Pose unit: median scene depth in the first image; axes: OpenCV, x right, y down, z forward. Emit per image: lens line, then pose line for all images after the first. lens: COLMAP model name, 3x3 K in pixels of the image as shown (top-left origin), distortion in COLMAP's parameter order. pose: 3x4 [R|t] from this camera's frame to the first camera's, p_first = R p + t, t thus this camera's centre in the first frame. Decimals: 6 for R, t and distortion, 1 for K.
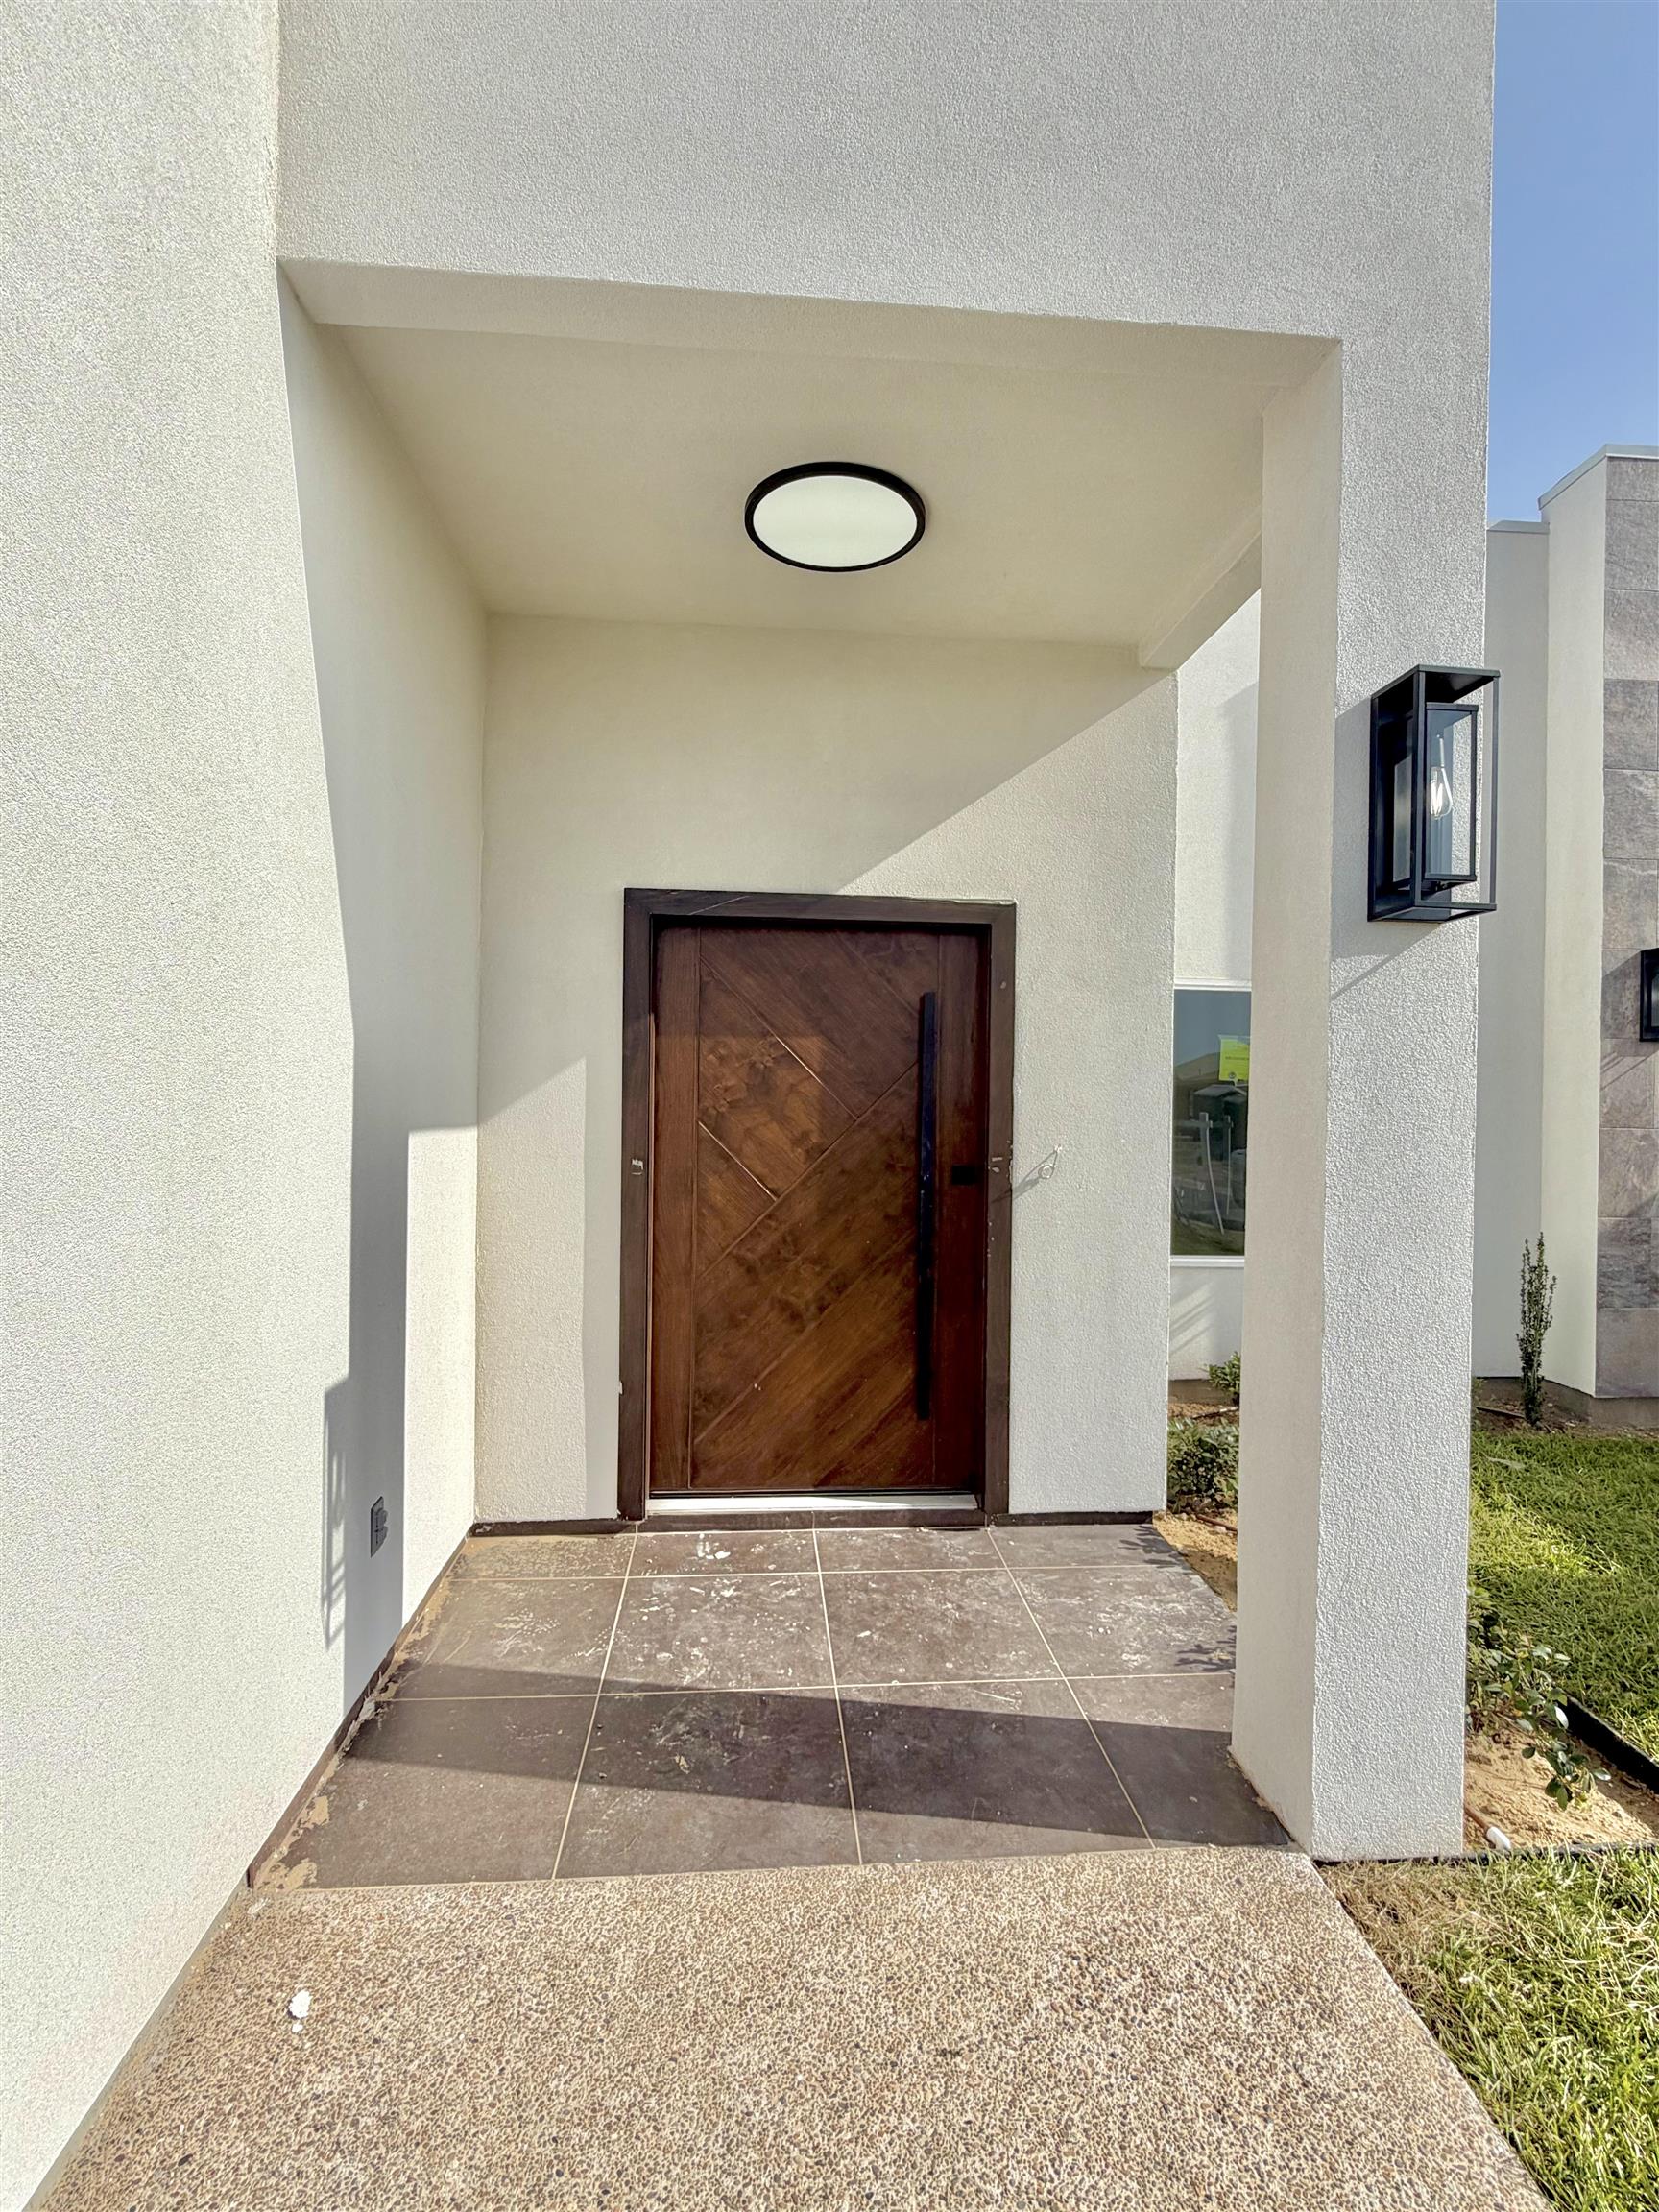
lens RADIAL K [[1020.6, 0, 829.5], [0, 1020.6, 1106.0], [0, 0, 1]] dist [-0.002713, -0.000210]
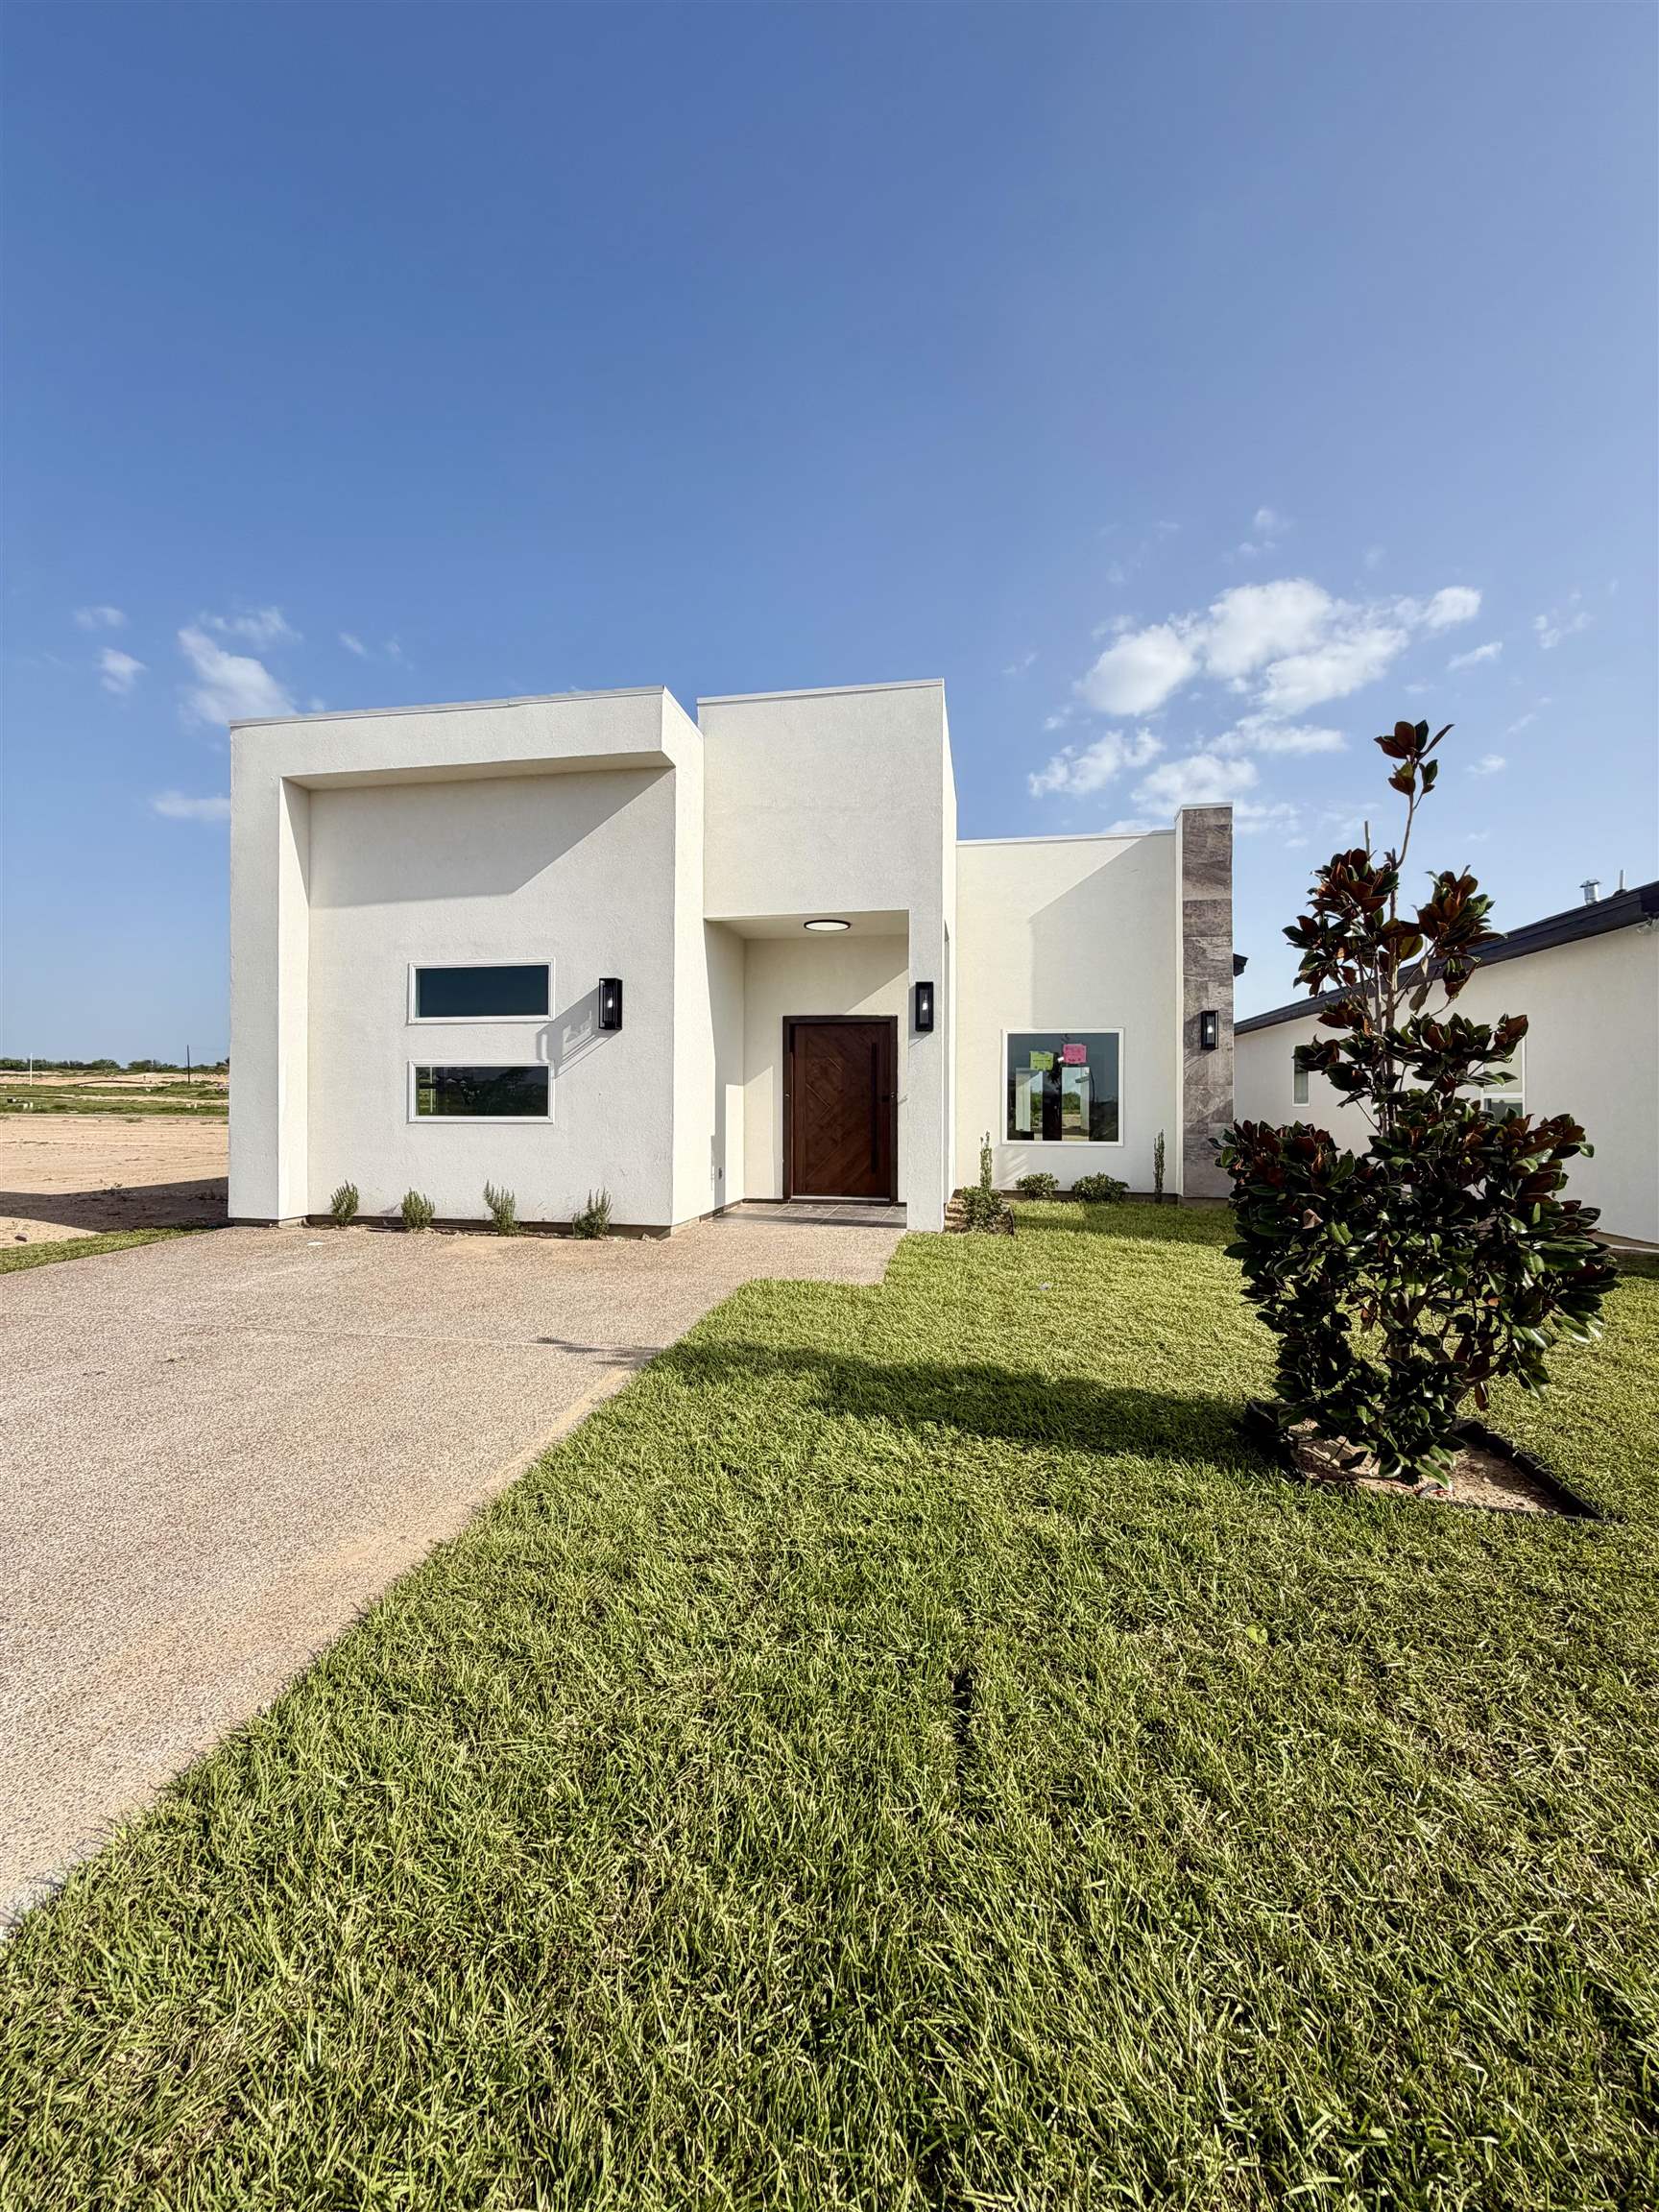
lens RADIAL K [[880.9, 0, 829.9], [0, 880.9, 1097.3], [0, 0, 1]] dist [-0.000257, 0.000167]
pose [[0.968284, -0.011890, -0.249569, 0.660962], [0.009119, 0.999883, -0.012254, 0.095512], [0.249686, 0.009590, 0.968279, -1.758879]]
